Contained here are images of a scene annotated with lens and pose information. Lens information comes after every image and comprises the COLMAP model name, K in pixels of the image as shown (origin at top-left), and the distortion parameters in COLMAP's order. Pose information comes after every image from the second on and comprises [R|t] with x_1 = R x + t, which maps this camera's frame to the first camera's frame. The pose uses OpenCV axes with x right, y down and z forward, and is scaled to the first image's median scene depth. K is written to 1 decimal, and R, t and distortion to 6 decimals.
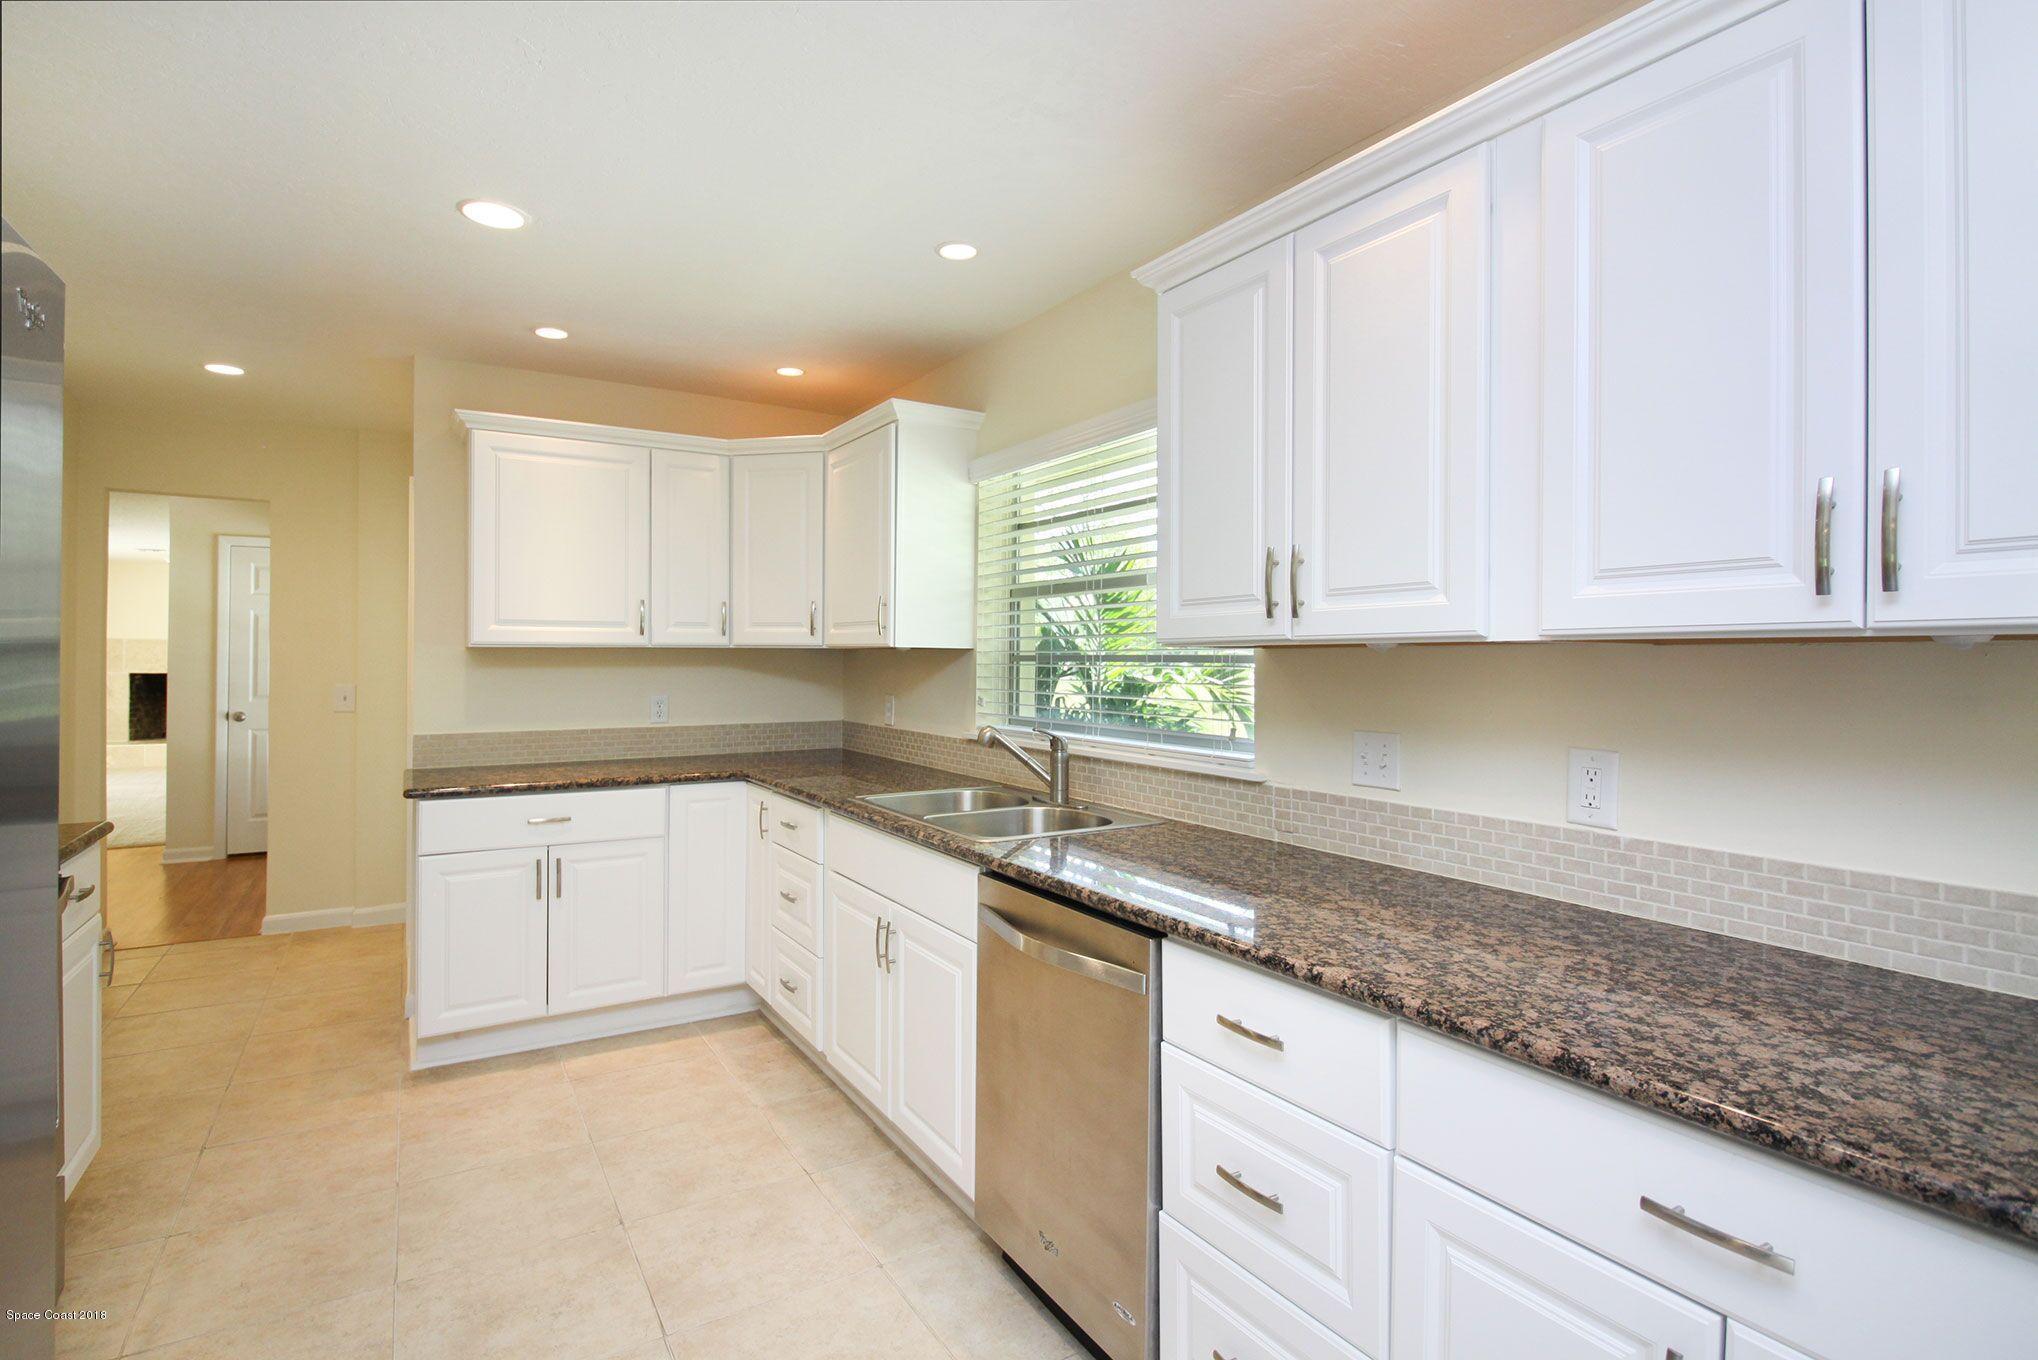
lens RADIAL K [[987.5, 0, 1028.3], [0, 987.5, 666.3], [0, 0, 1]] dist [-0.000270, -0.006685]
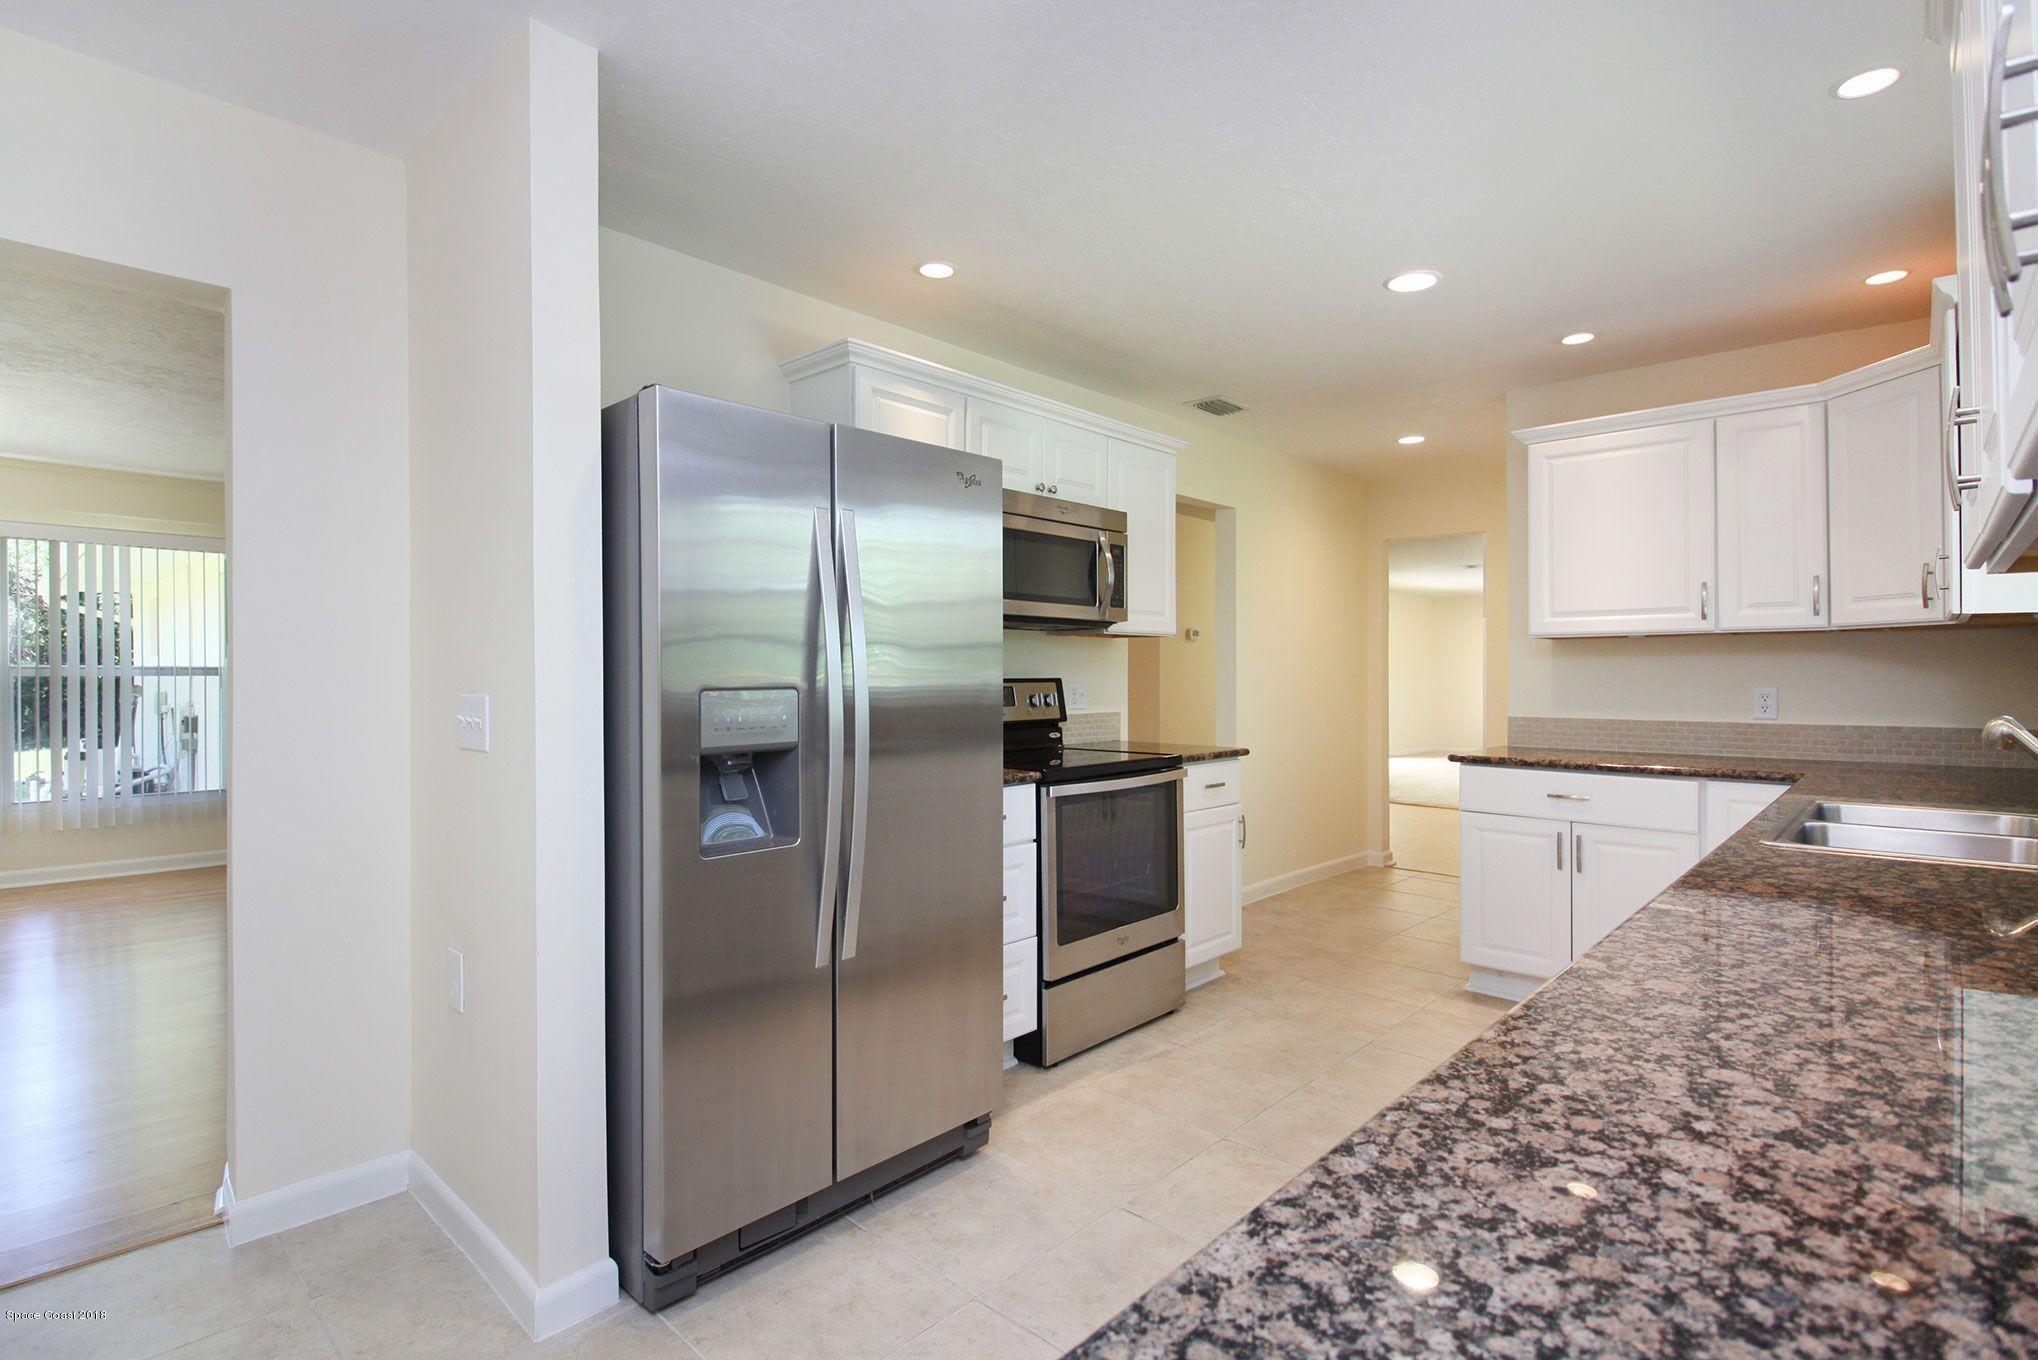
lens RADIAL K [[987.5, 0, 1024.4], [0, 987.5, 683.0], [0, 0, 1]] dist [-0.000270, -0.006685]
pose [[0.268703, 0.003075, -0.963218, 0.952288], [-0.008649, 0.999962, 0.000780, 0.093403], [0.963184, 0.008122, 0.268719, 0.369196]]
